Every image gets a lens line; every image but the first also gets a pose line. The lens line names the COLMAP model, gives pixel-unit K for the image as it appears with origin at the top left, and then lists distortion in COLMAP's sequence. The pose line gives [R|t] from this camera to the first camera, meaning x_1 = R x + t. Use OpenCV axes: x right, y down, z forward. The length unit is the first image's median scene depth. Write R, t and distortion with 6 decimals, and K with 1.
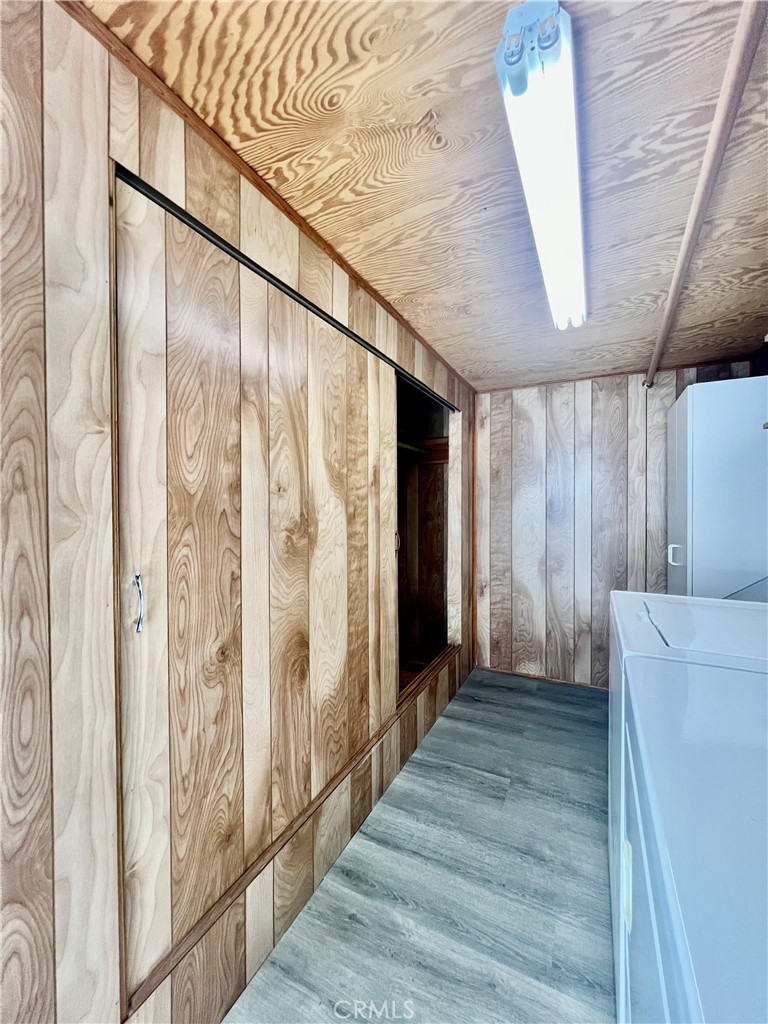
lens RADIAL K [[410.9, 0, 385.0], [0, 410.9, 509.9], [0, 0, 1]] dist [-0.002443, 0.000634]
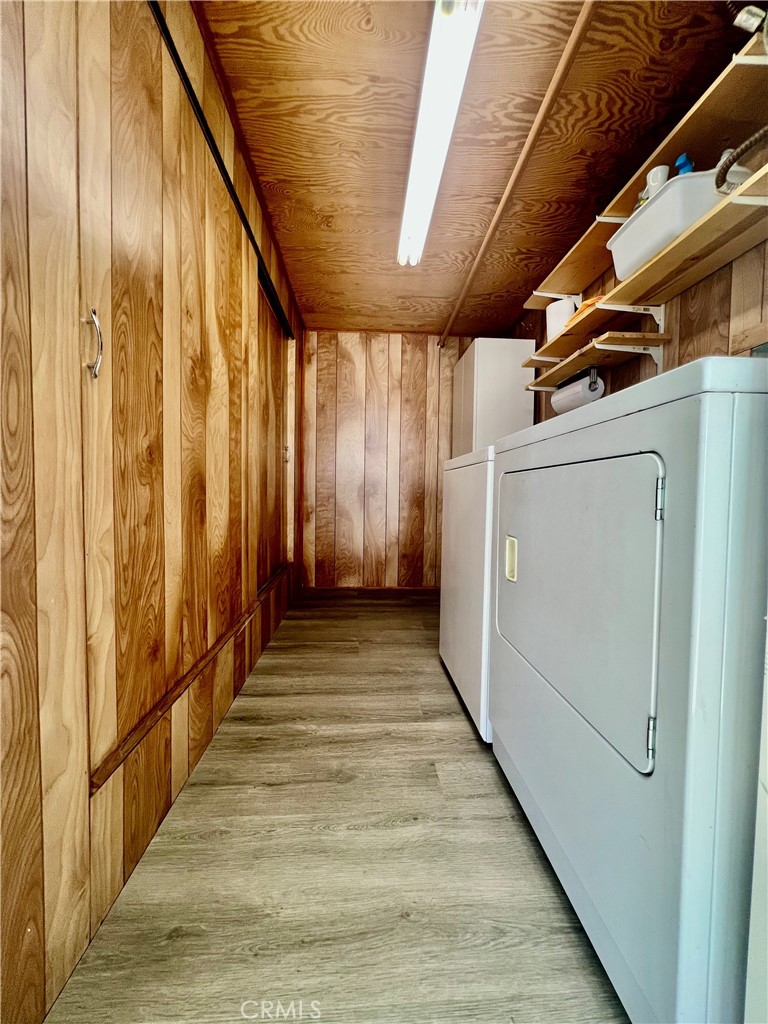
lens RADIAL K [[410.9, 0, 385.0], [0, 410.9, 509.9], [0, 0, 1]] dist [-0.002443, 0.000634]
pose [[0.862299, -0.004169, 0.506382, -0.304406], [-0.012269, 0.999501, 0.029120, 0.329901], [-0.506251, -0.031322, 0.861817, -0.058376]]
